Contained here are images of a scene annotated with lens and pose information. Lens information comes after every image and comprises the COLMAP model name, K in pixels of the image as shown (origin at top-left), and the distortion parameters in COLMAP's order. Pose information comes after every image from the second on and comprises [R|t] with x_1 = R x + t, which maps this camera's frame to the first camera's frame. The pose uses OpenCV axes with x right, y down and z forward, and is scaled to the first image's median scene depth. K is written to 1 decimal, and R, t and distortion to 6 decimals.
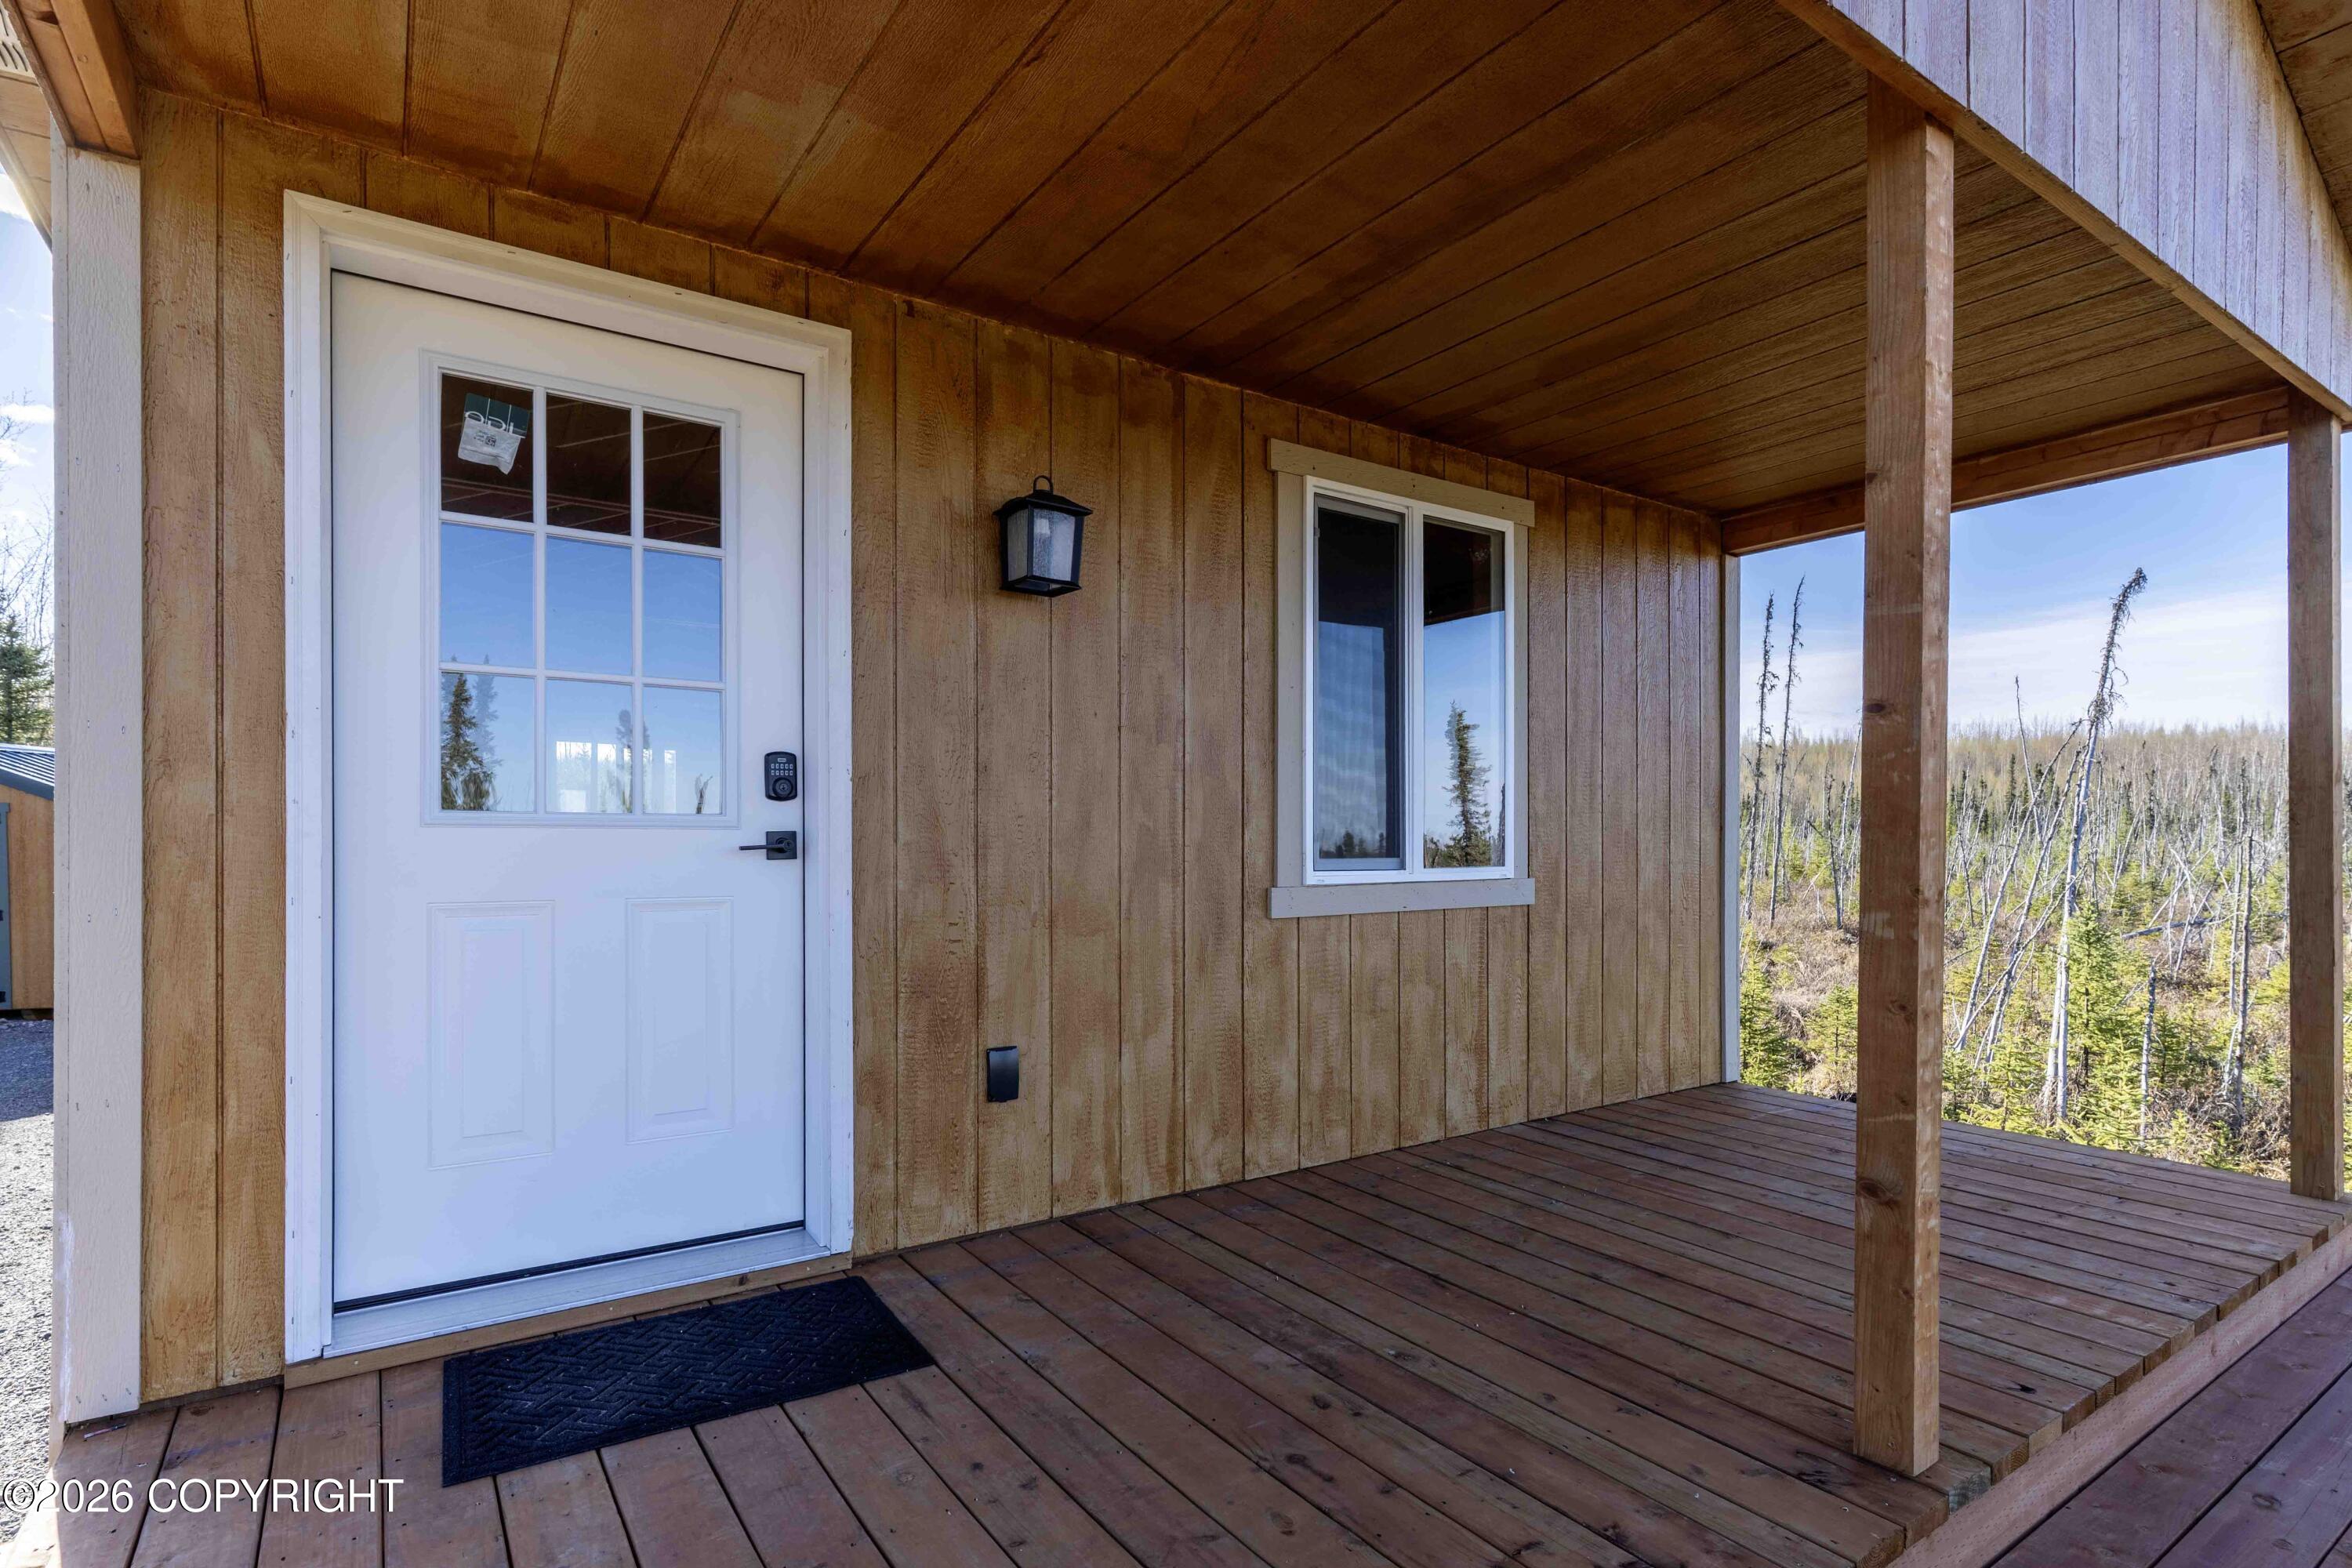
lens RADIAL K [[1191.0, 0, 1230.8], [0, 1191.0, 847.2], [0, 0, 1]] dist [-0.001547, -0.000210]
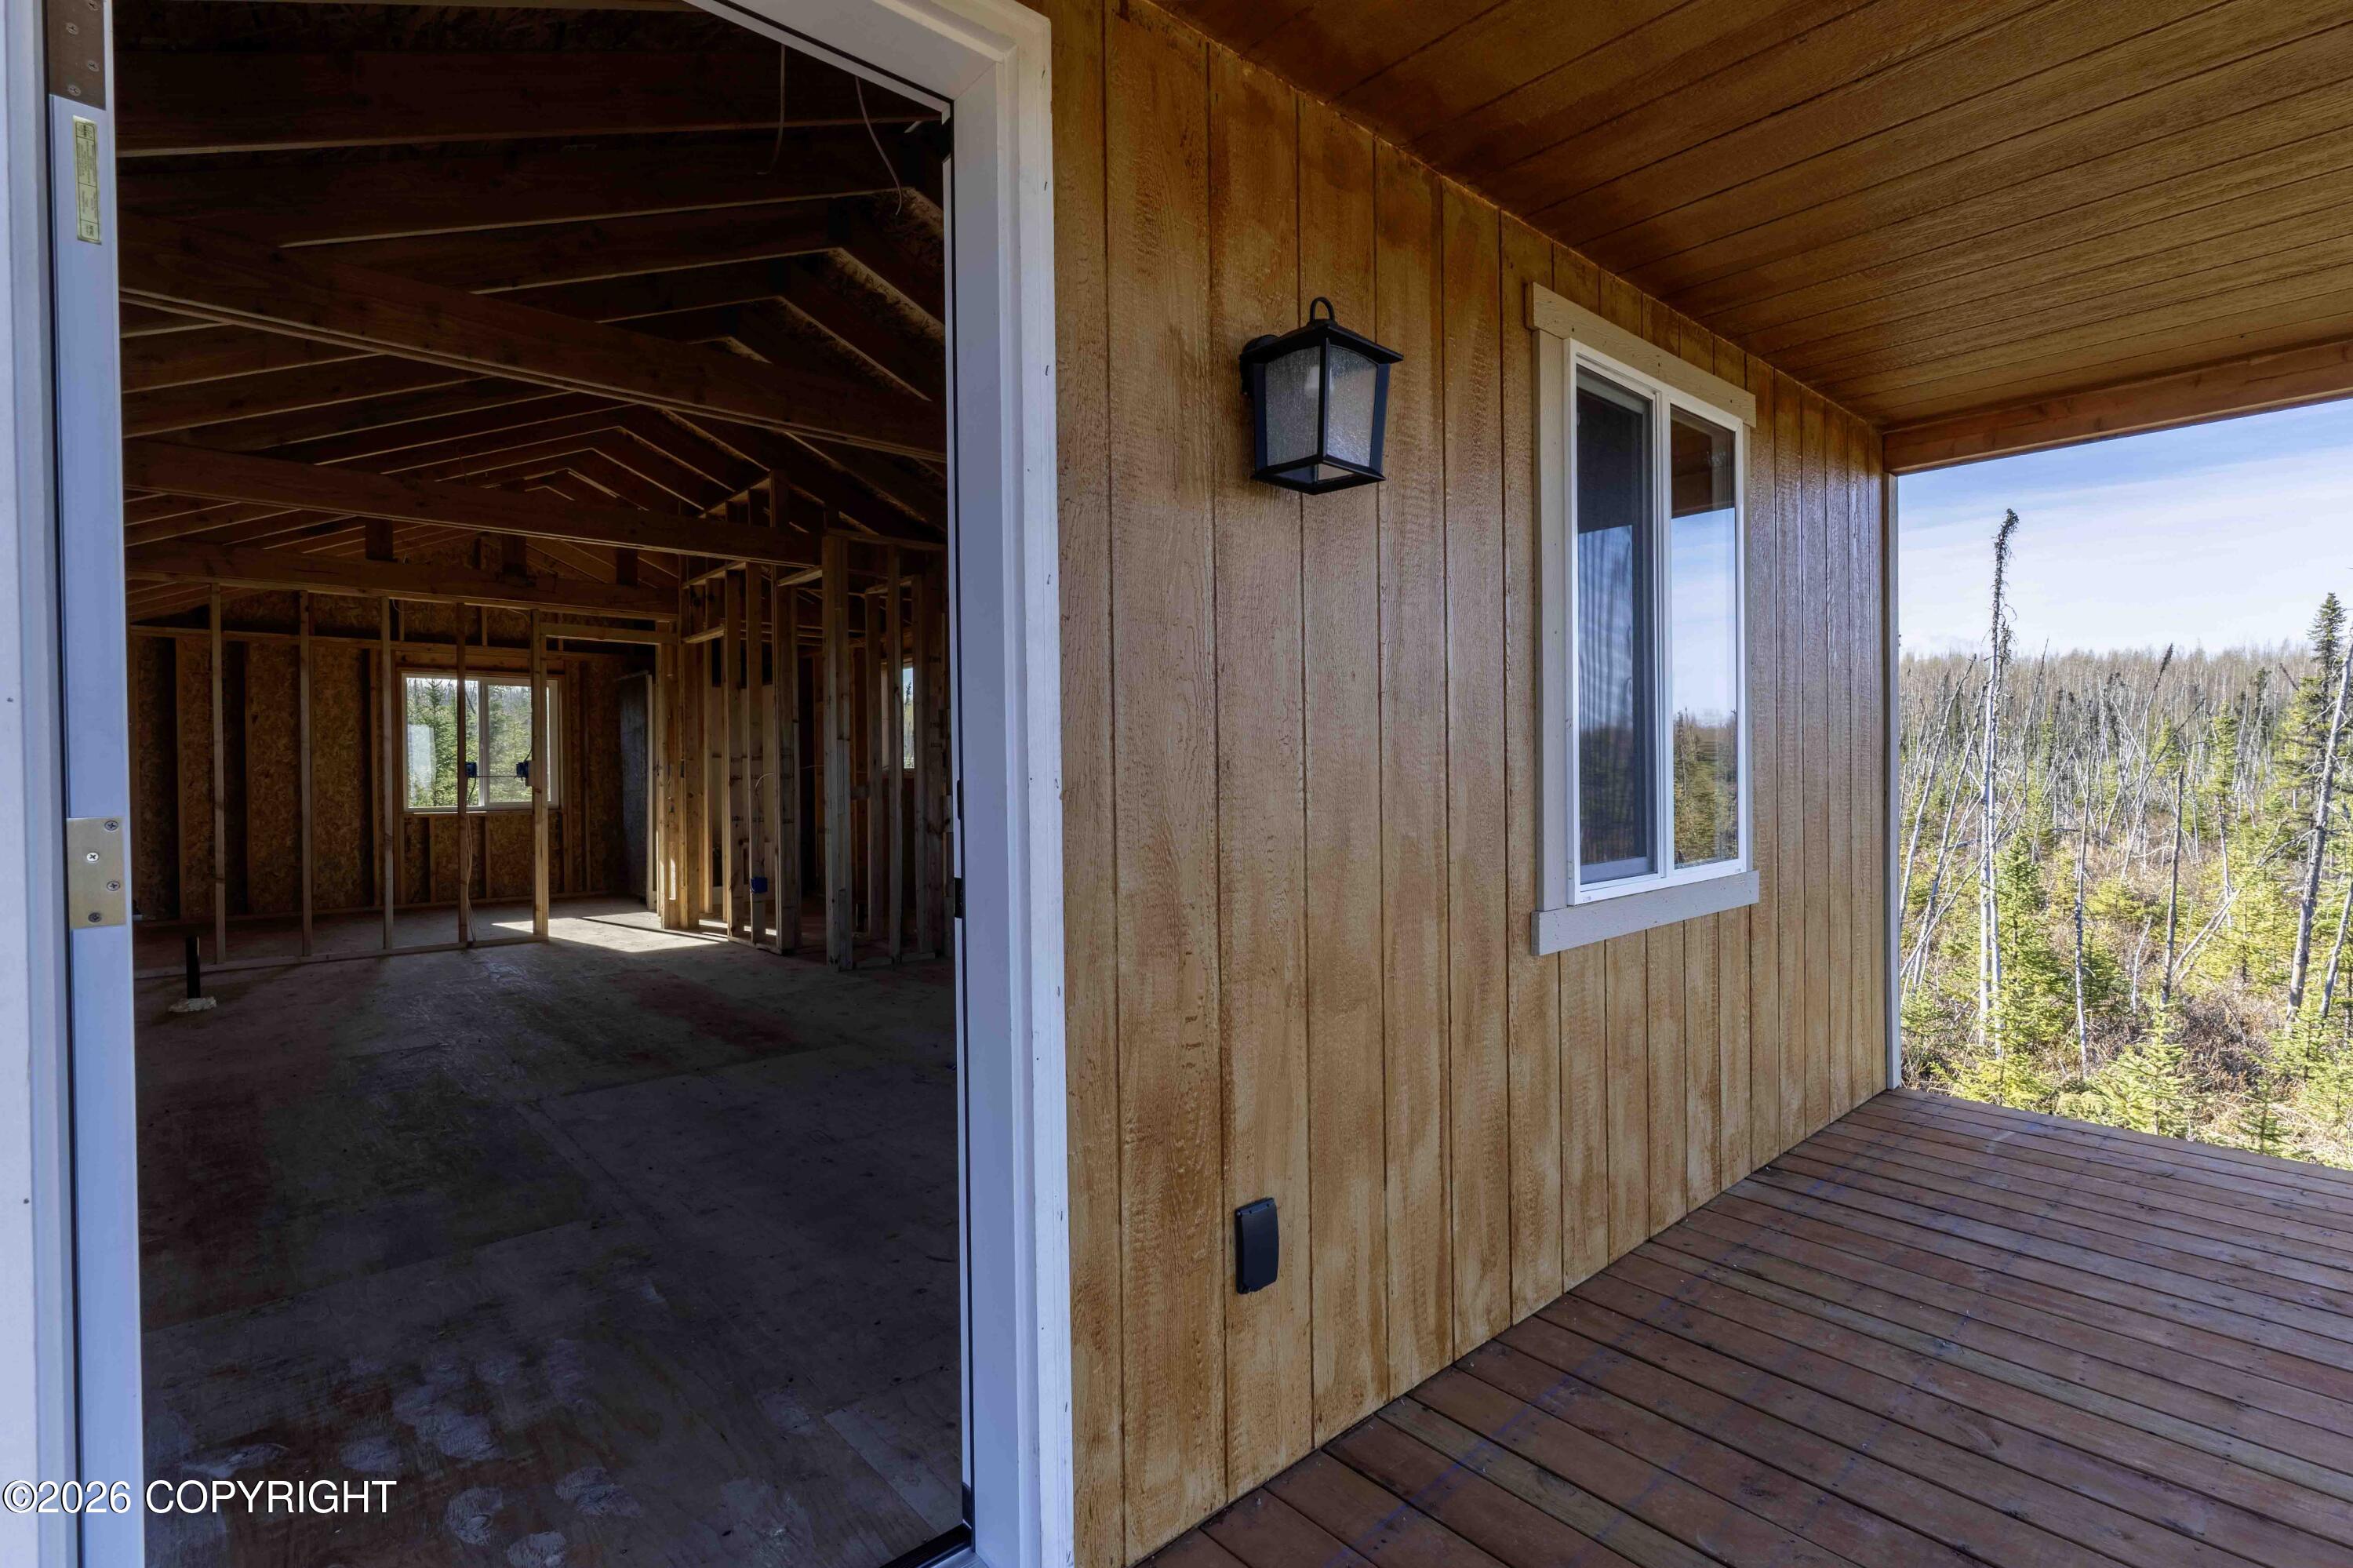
lens RADIAL K [[1115.3, 0, 1172.1], [0, 1115.3, 780.7], [0, 0, 1]] dist [0.002756, 0.000612]
pose [[0.995593, -0.010905, 0.093146, -0.254961], [0.009984, 0.999897, 0.010352, -0.056341], [-0.093249, -0.009376, 0.995599, 0.365448]]
